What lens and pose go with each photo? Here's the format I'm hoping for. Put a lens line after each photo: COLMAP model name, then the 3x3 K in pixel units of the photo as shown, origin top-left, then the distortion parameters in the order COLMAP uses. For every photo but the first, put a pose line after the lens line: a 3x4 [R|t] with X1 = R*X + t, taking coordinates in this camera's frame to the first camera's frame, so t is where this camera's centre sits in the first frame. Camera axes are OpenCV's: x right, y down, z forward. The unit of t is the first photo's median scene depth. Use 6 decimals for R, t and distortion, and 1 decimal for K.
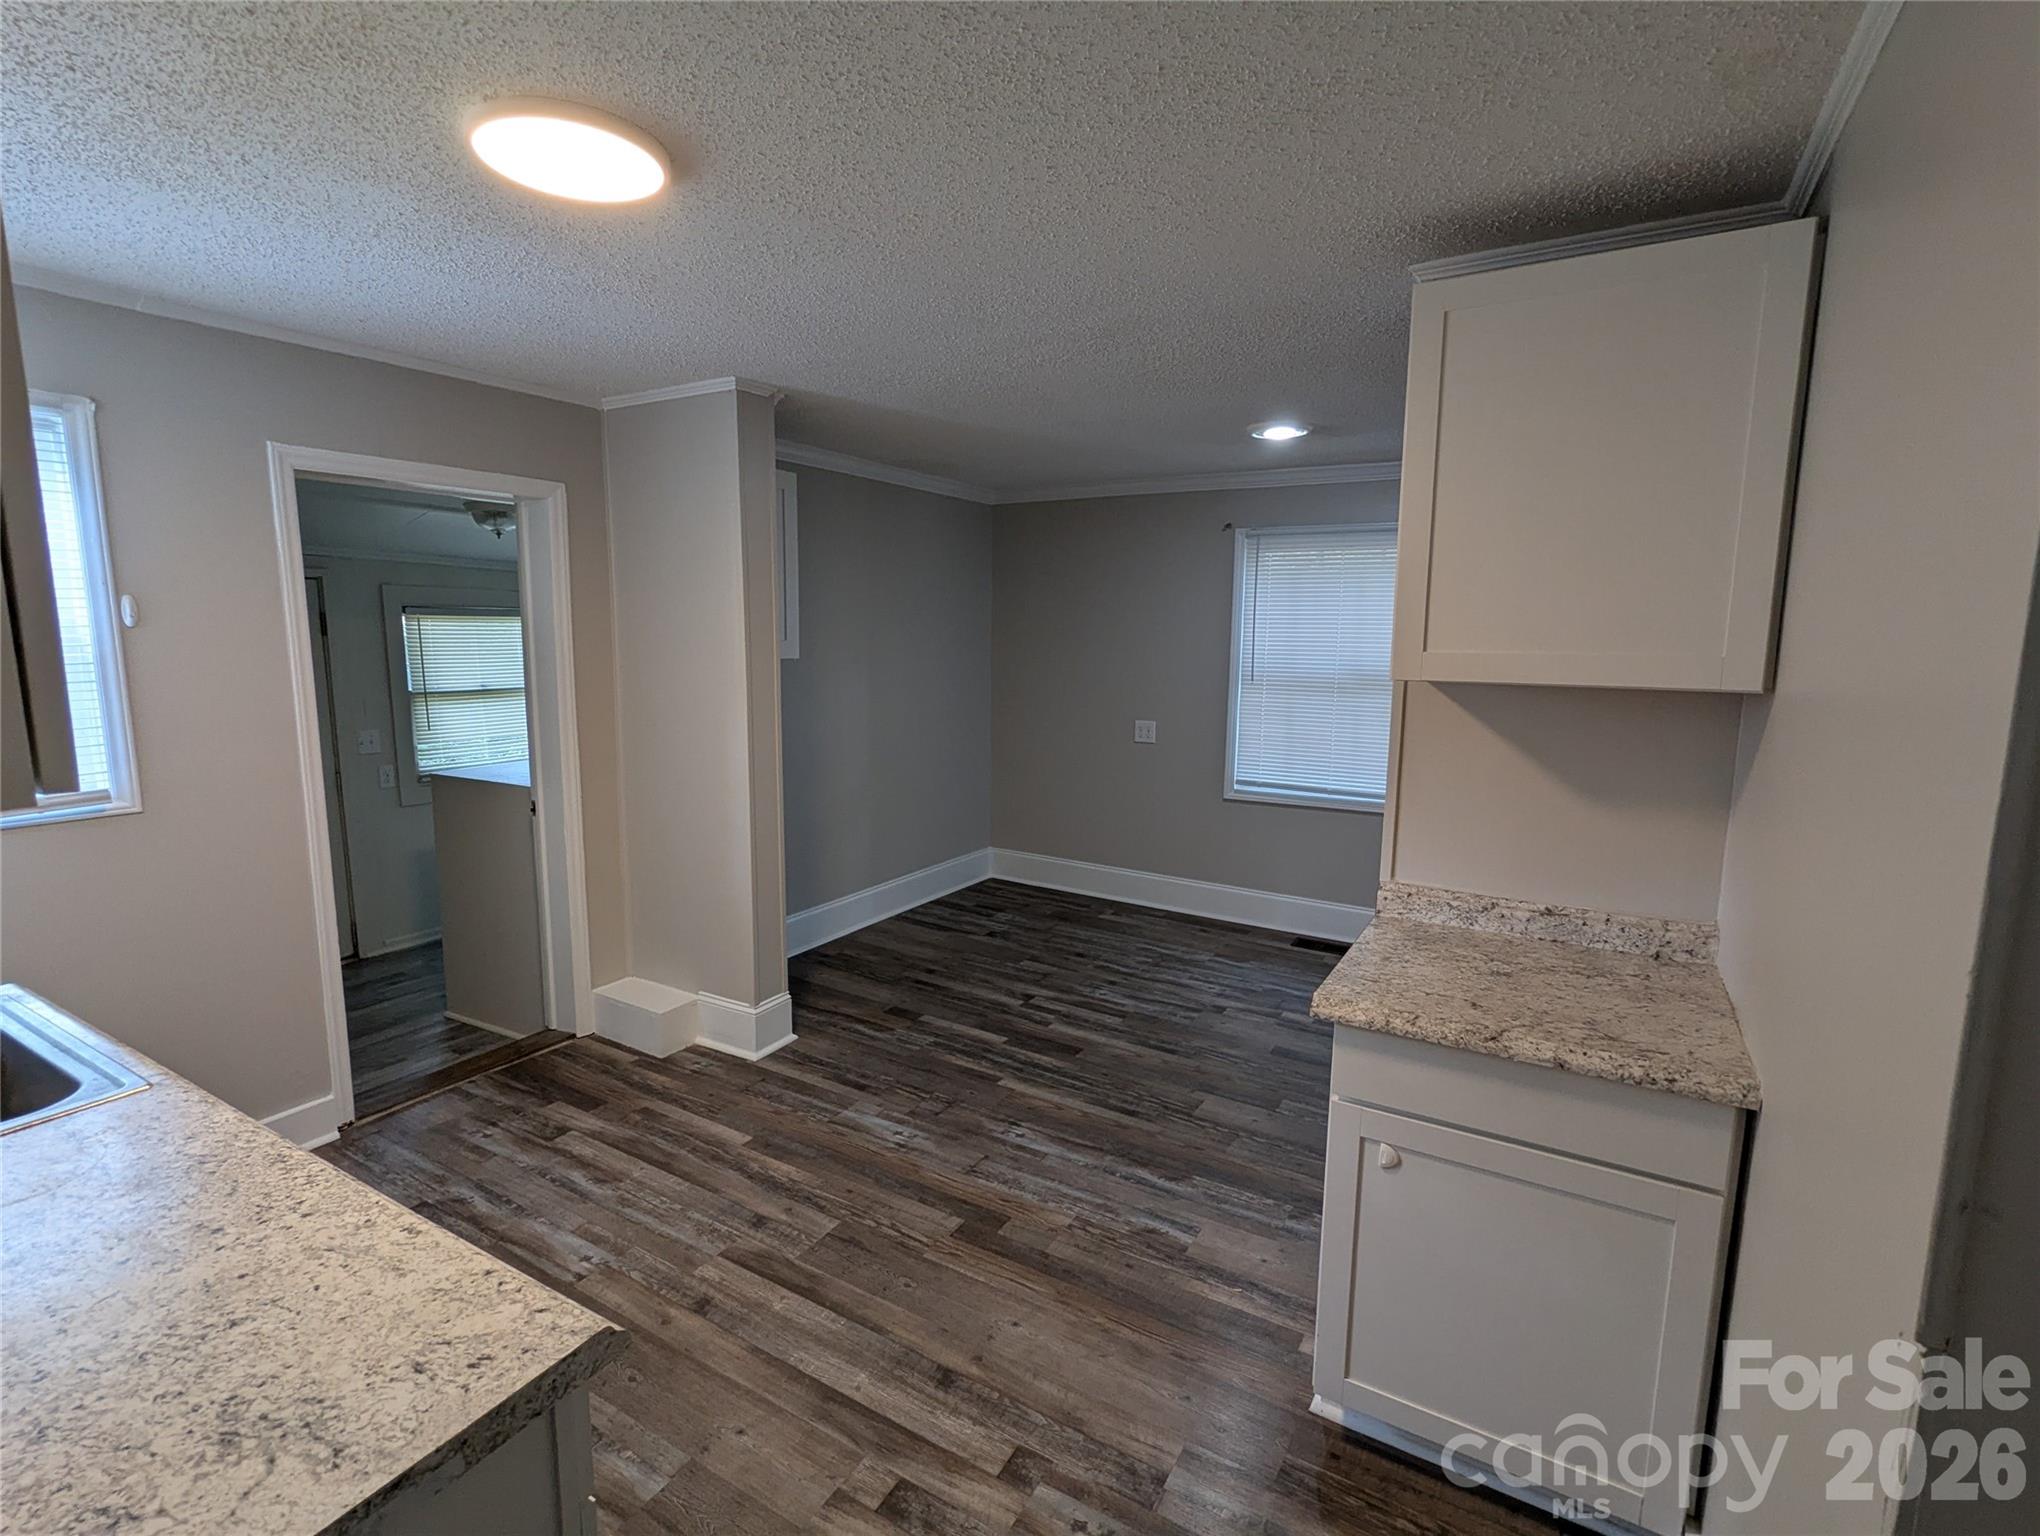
lens RADIAL K [[968.6, 0, 1016.3], [0, 968.6, 767.2], [0, 0, 1]] dist [-0.000741, 0.001076]
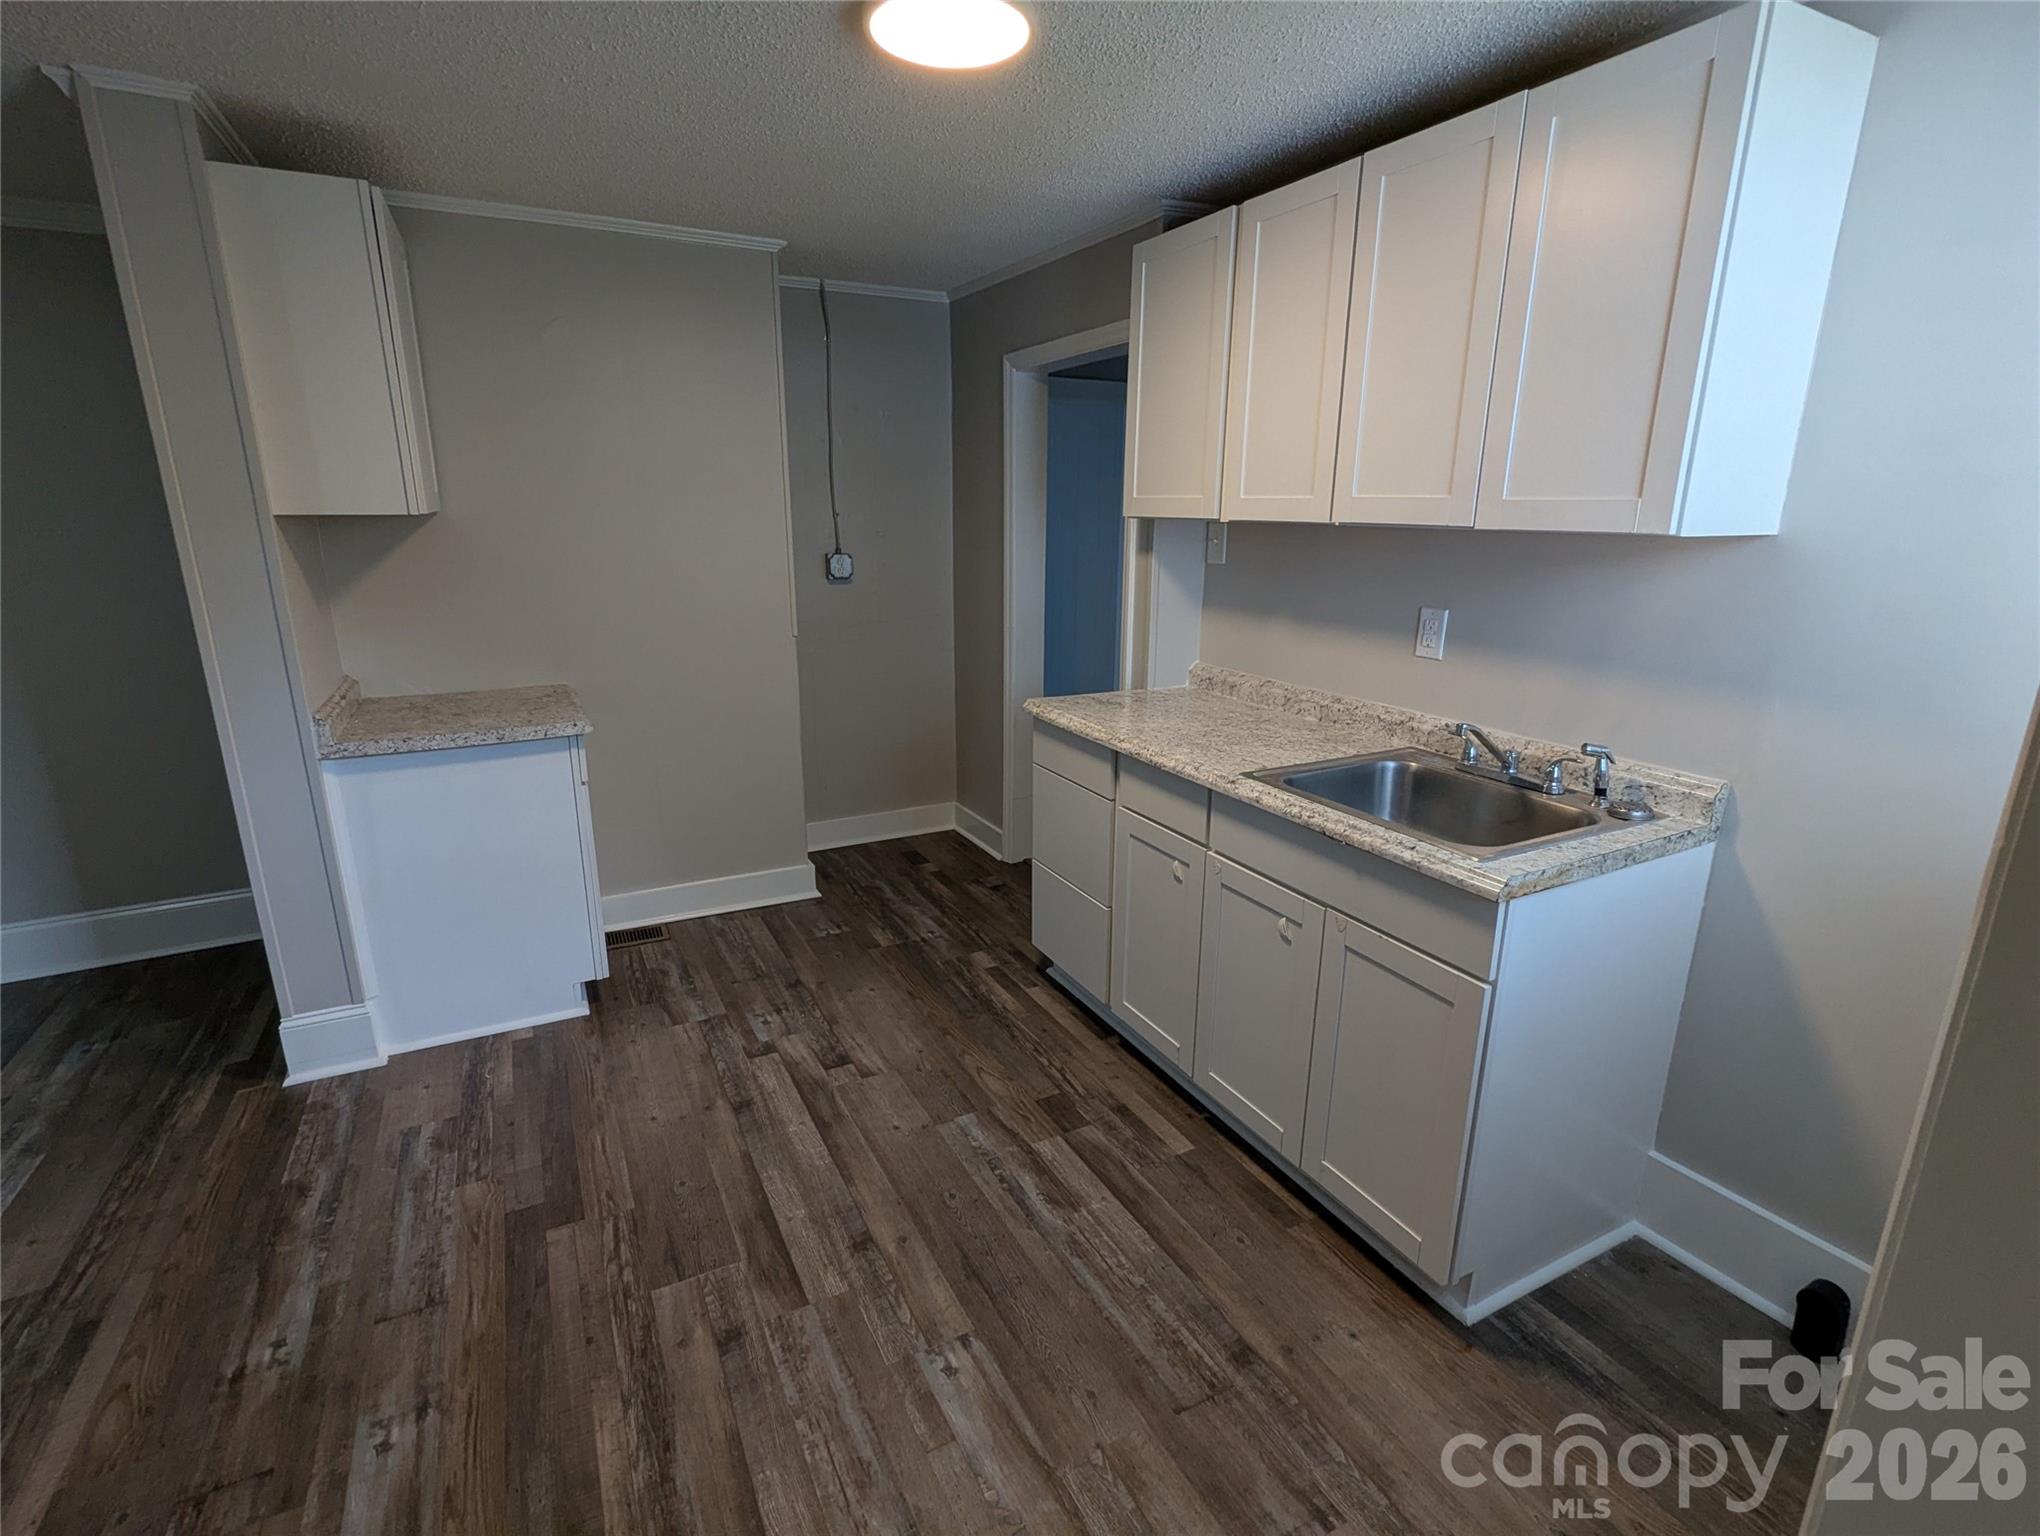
lens RADIAL K [[968.6, 0, 1022.8], [0, 968.6, 768.6], [0, 0, 1]] dist [-0.000741, 0.001076]
pose [[-0.854118, -0.149954, 0.497992, -0.591880], [0.061676, 0.921569, 0.383284, -0.135360], [-0.516409, 0.358084, -0.777880, 1.037858]]
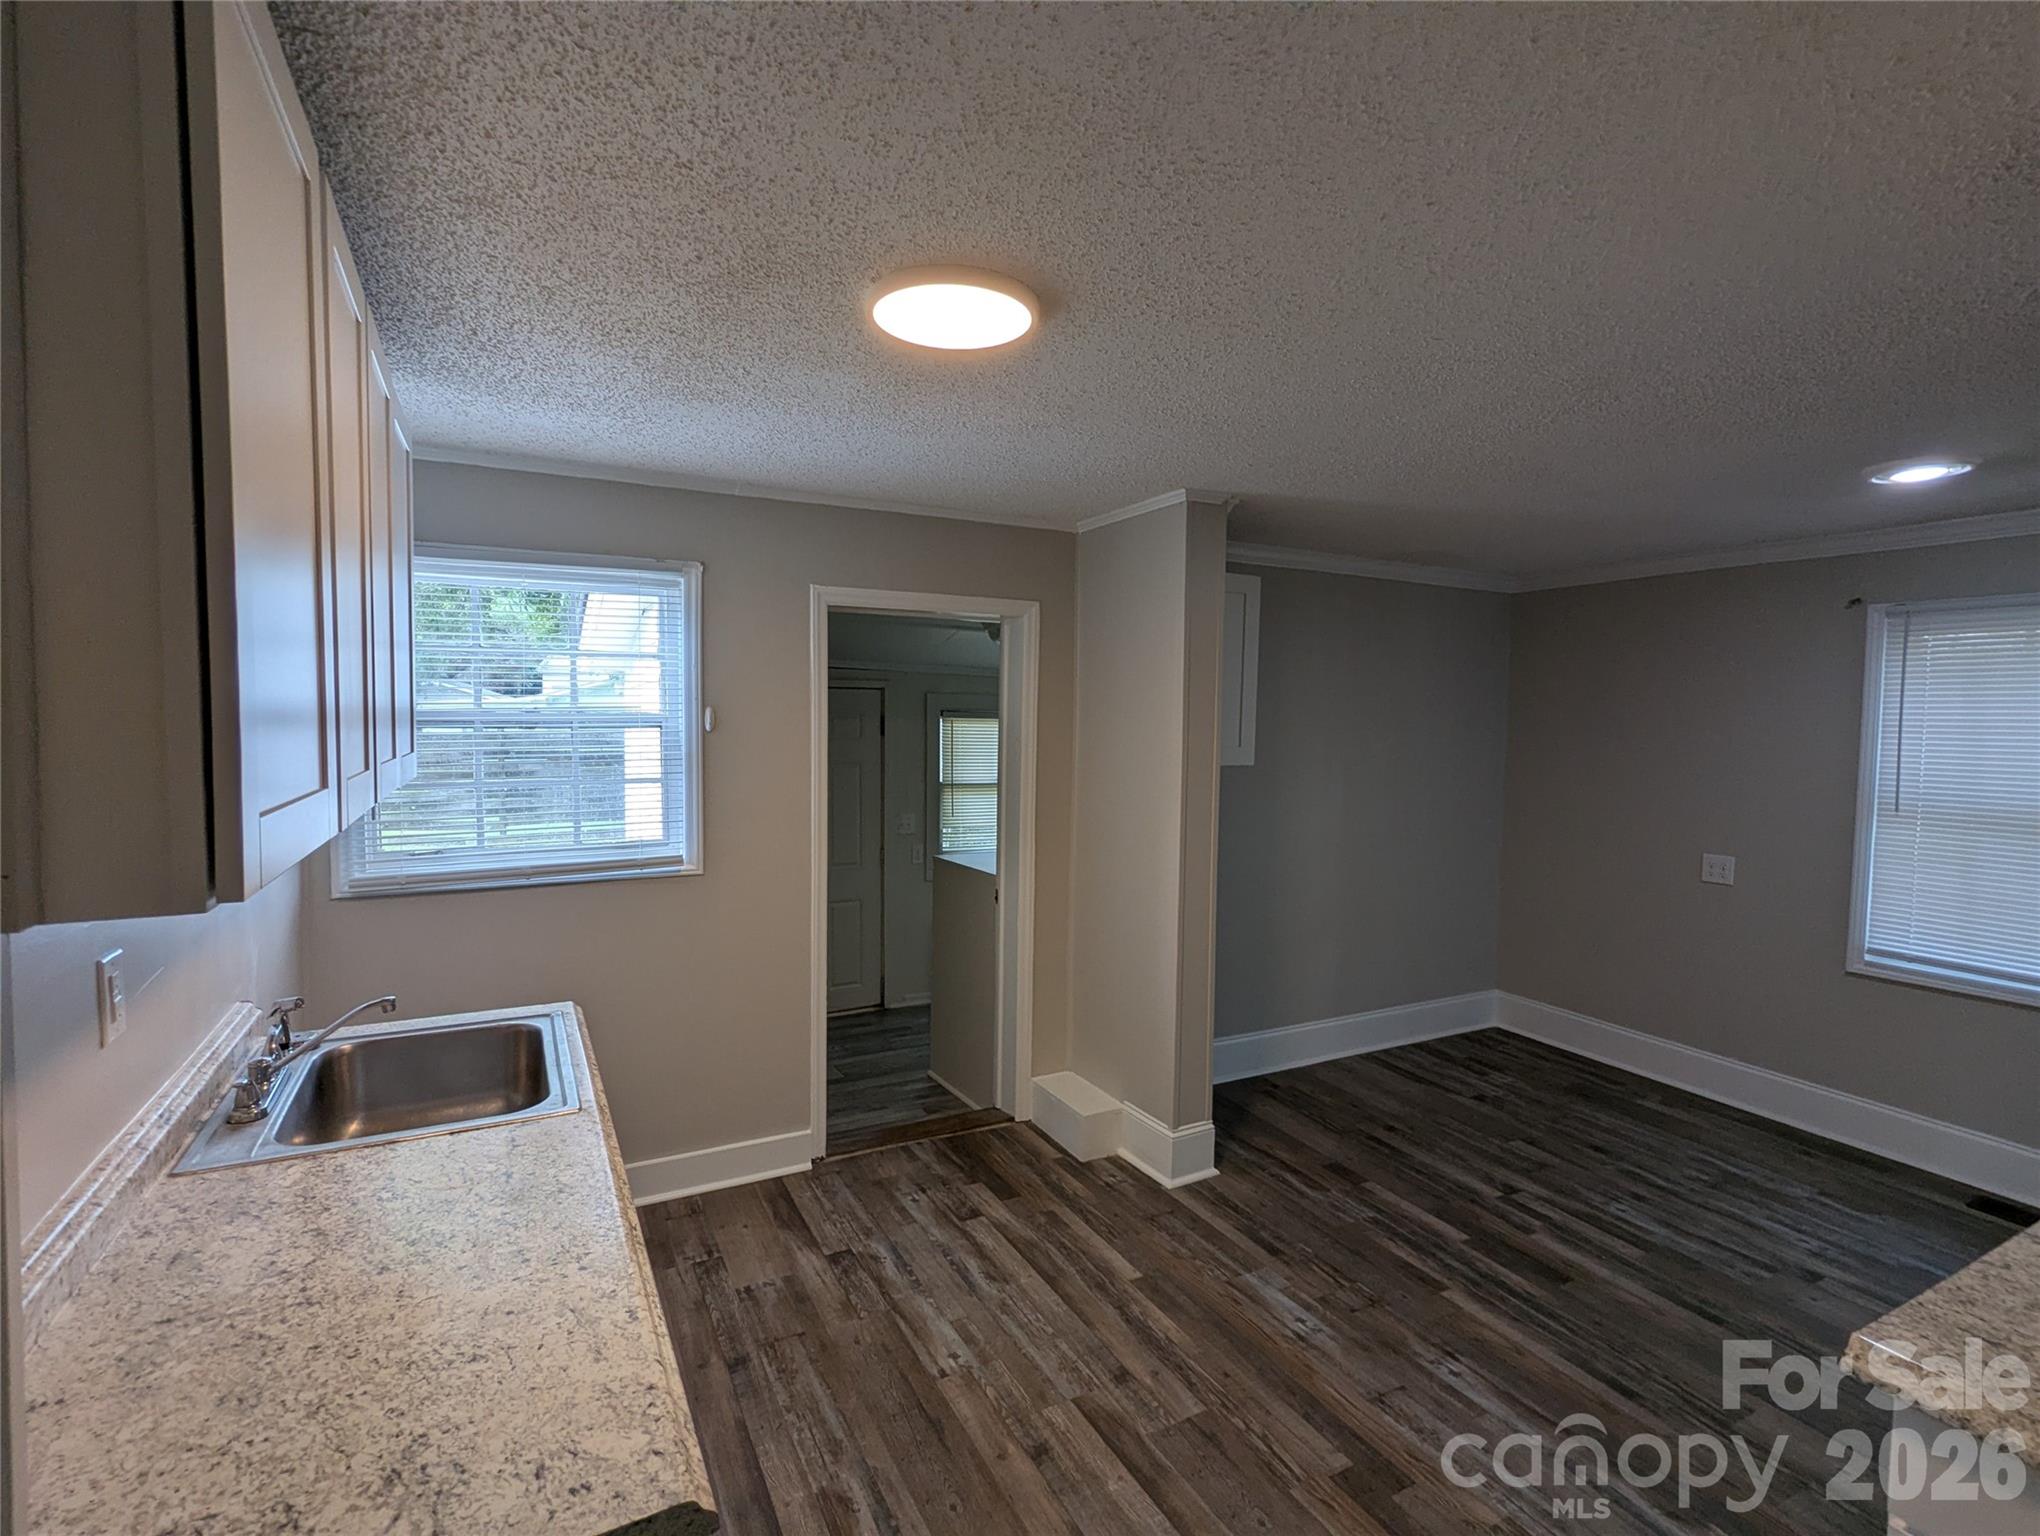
lens RADIAL K [[968.6, 0, 1018.3], [0, 968.6, 767.9], [0, 0, 1]] dist [-0.000741, 0.001076]
pose [[0.856055, 0.029336, -0.516051, 0.087773], [-0.080263, 0.993822, -0.076649, -0.022743], [0.510615, 0.107036, 0.853121, 0.080840]]
